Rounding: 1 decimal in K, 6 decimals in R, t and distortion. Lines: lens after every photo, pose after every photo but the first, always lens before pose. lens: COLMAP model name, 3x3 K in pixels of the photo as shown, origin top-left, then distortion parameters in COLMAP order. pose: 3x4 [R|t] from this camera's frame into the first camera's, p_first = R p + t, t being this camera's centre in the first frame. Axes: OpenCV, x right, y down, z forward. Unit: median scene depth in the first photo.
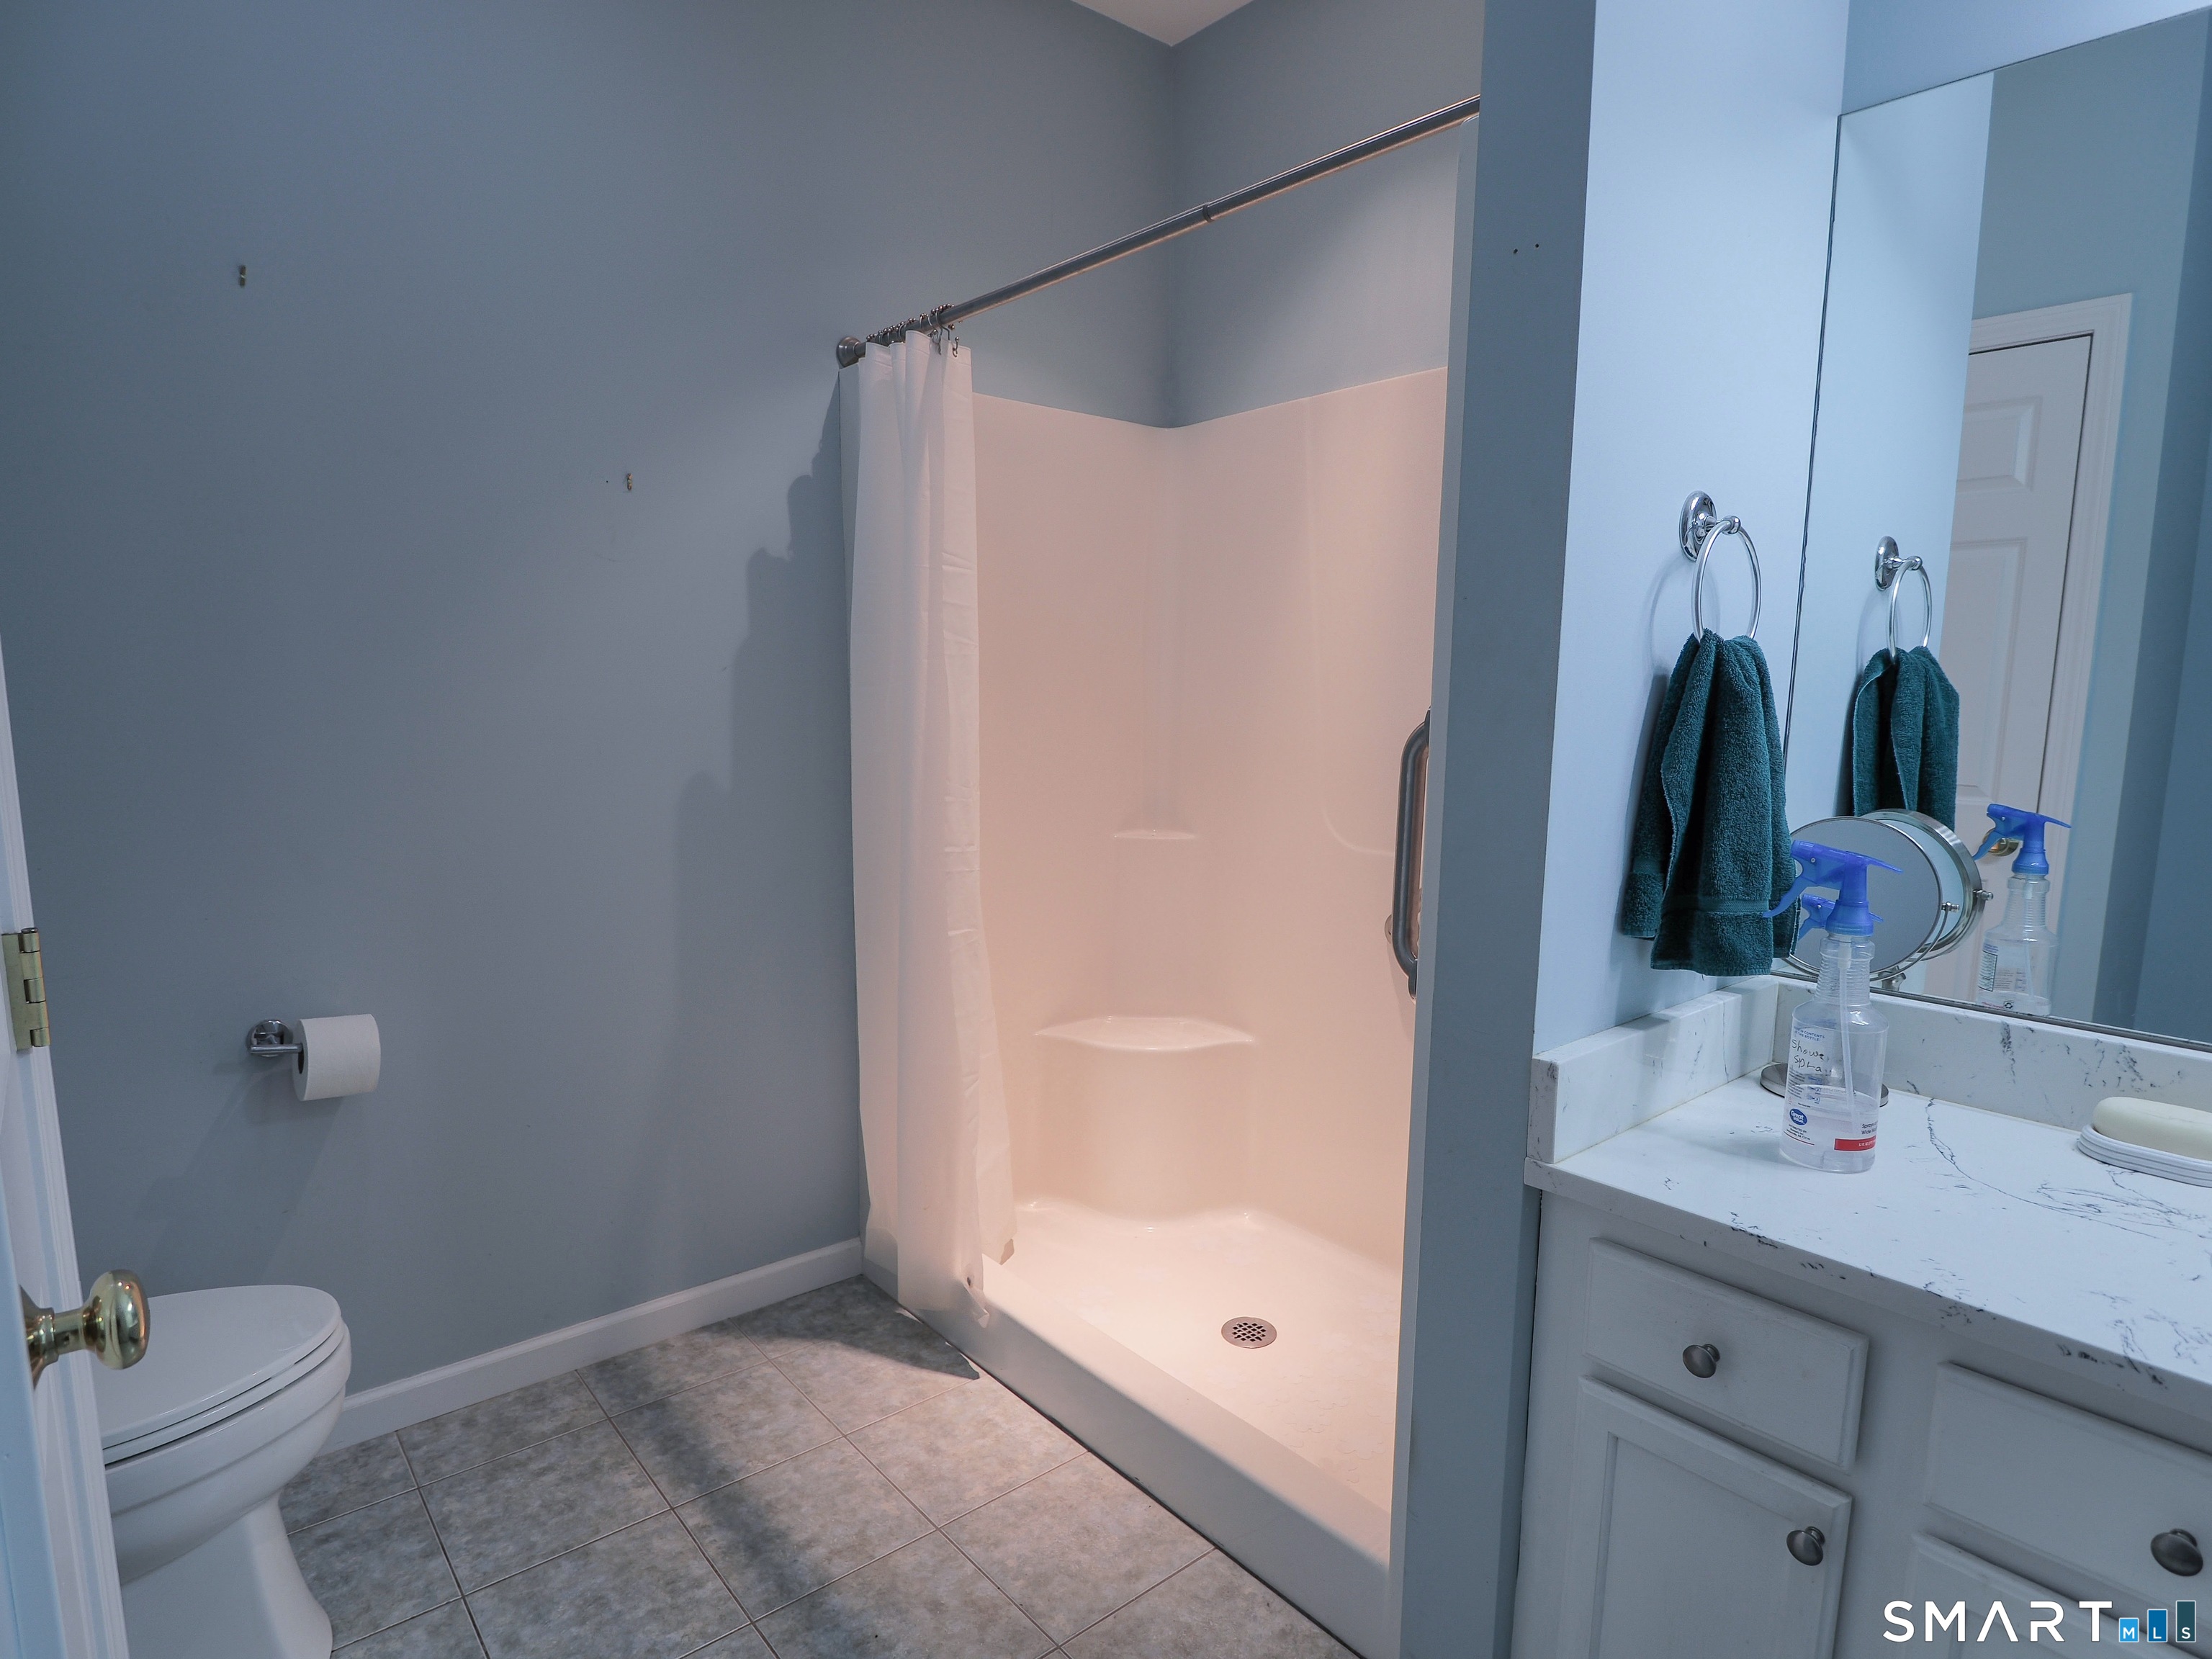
lens RADIAL K [[1202.9, 0, 1100.1], [0, 1202.9, 862.5], [0, 0, 1]] dist [0.000879, -0.007258]
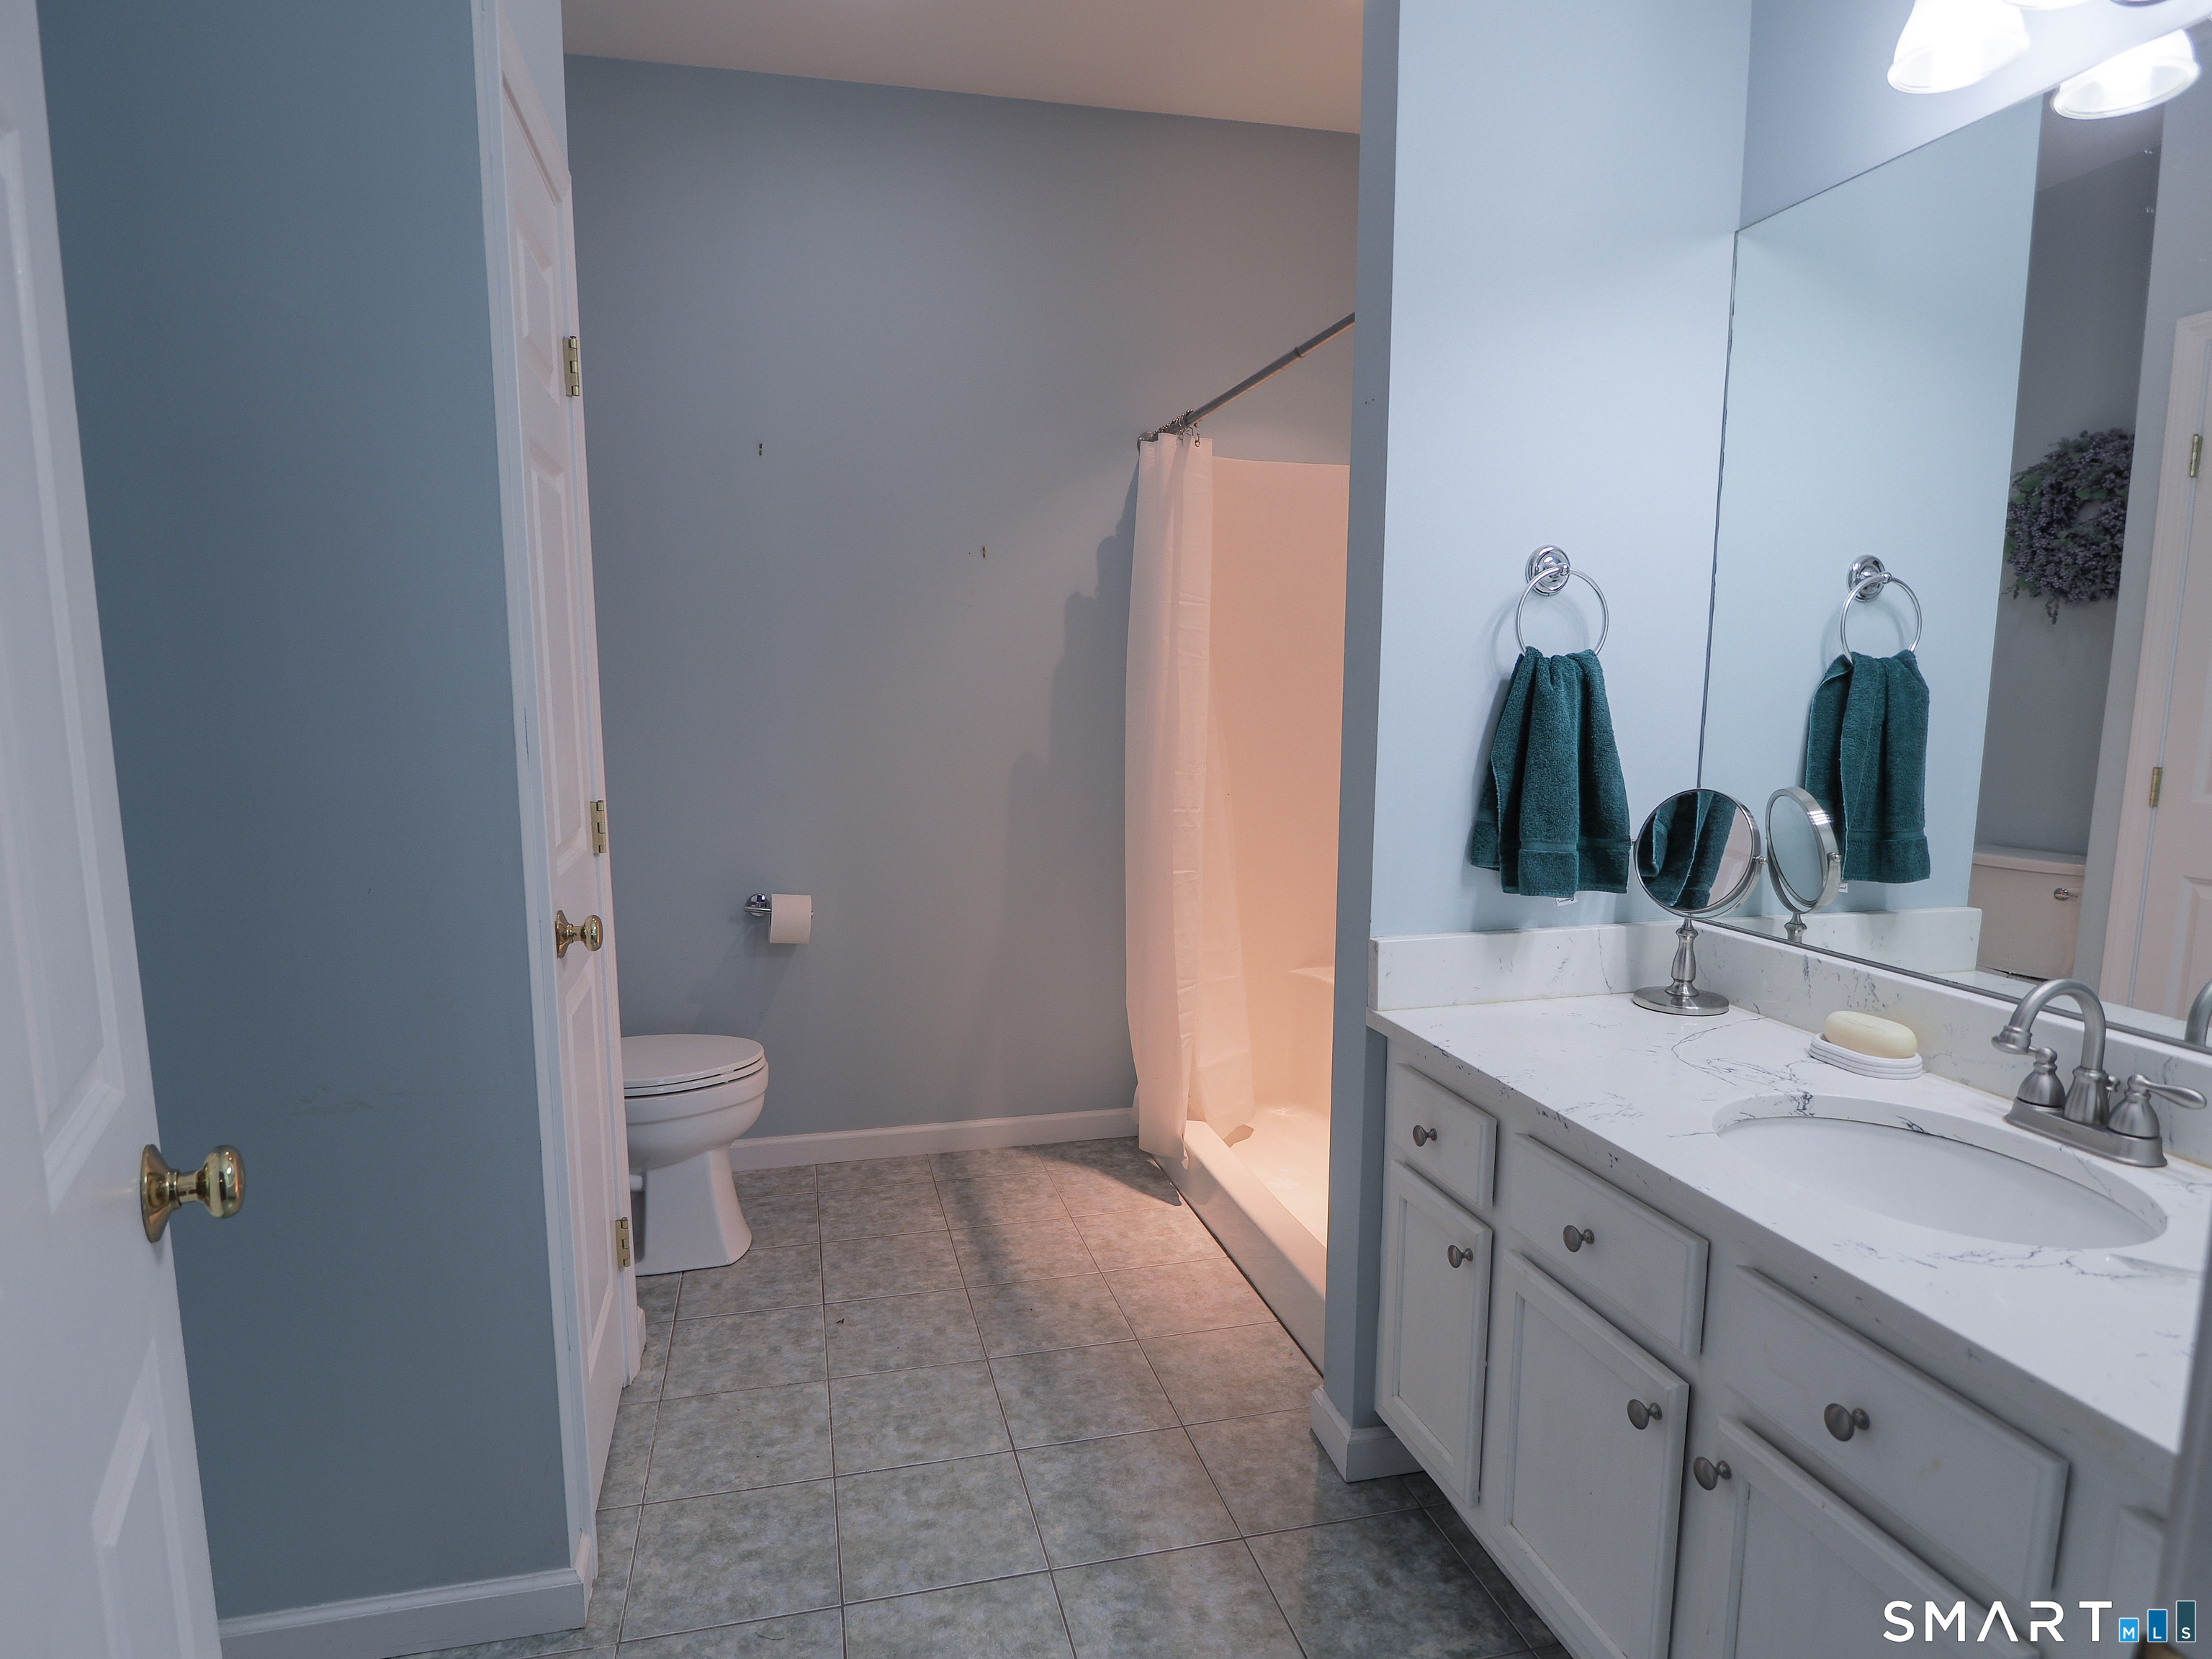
lens RADIAL K [[1202.9, 0, 1100.1], [0, 1202.9, 862.5], [0, 0, 1]] dist [0.000879, -0.007258]
pose [[0.906754, 0.054349, -0.418143, 0.415381], [-0.055300, 0.998421, 0.009853, 0.044614], [0.418019, 0.014189, 0.908328, -0.301703]]
